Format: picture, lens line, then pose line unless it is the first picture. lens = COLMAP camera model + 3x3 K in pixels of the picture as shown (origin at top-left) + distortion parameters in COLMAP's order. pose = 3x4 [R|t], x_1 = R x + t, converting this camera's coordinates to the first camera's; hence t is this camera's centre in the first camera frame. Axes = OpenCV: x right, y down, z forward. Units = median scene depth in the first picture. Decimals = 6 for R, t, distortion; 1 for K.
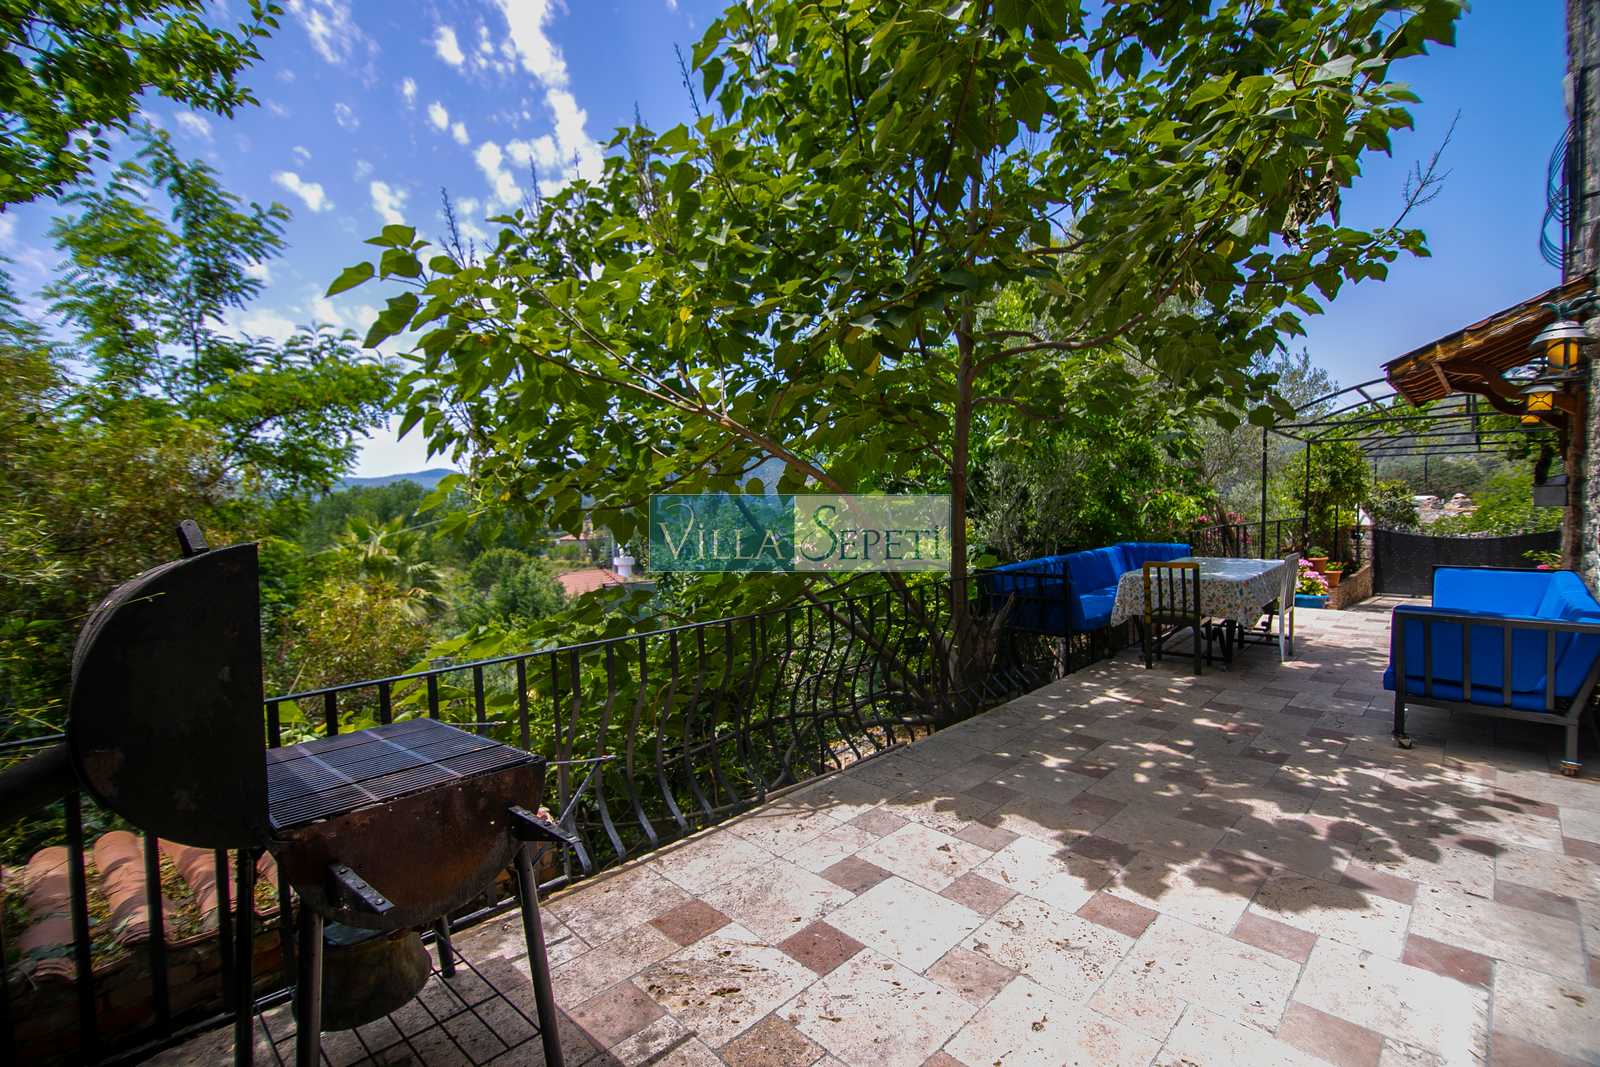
lens RADIAL K [[726.5, 0, 794.3], [0, 726.5, 523.7], [0, 0, 1]] dist [-0.001469, -0.007801]
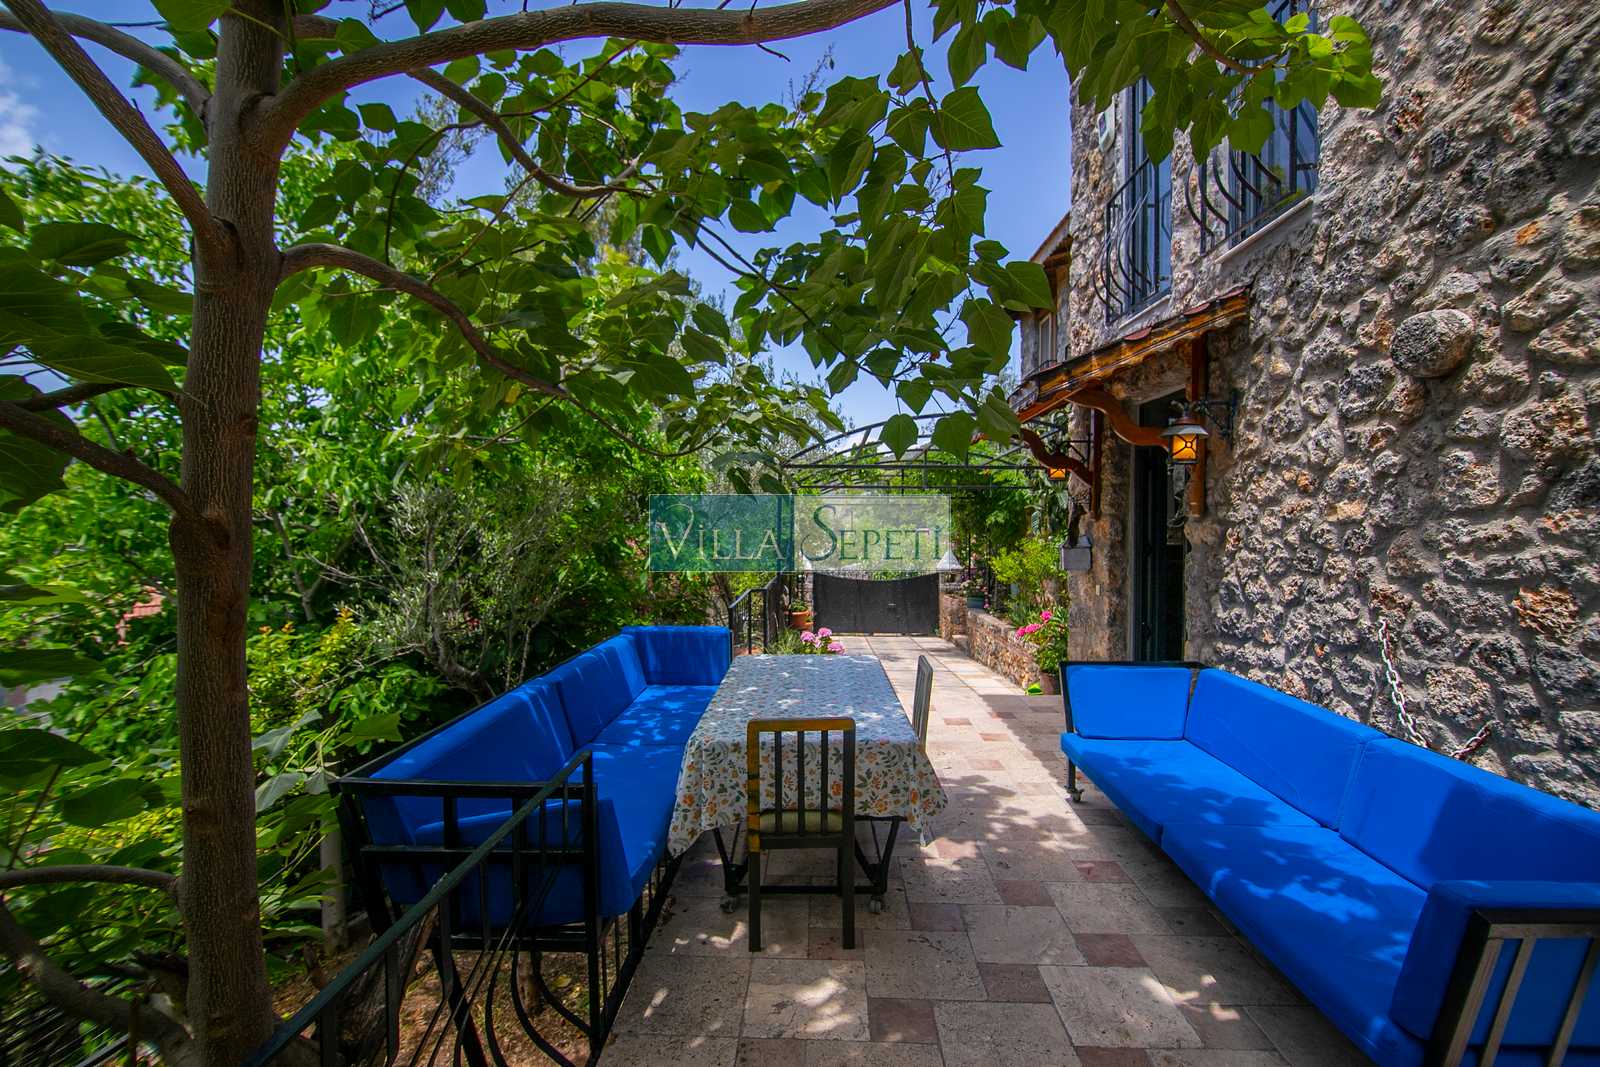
lens RADIAL K [[726.5, 0, 794.3], [0, 726.5, 523.7], [0, 0, 1]] dist [-0.001469, -0.007801]
pose [[0.742642, 0.027035, 0.669142, 0.181463], [0.002424, 0.999070, -0.043055, -0.048059], [-0.669684, 0.033597, 0.741886, 0.601039]]
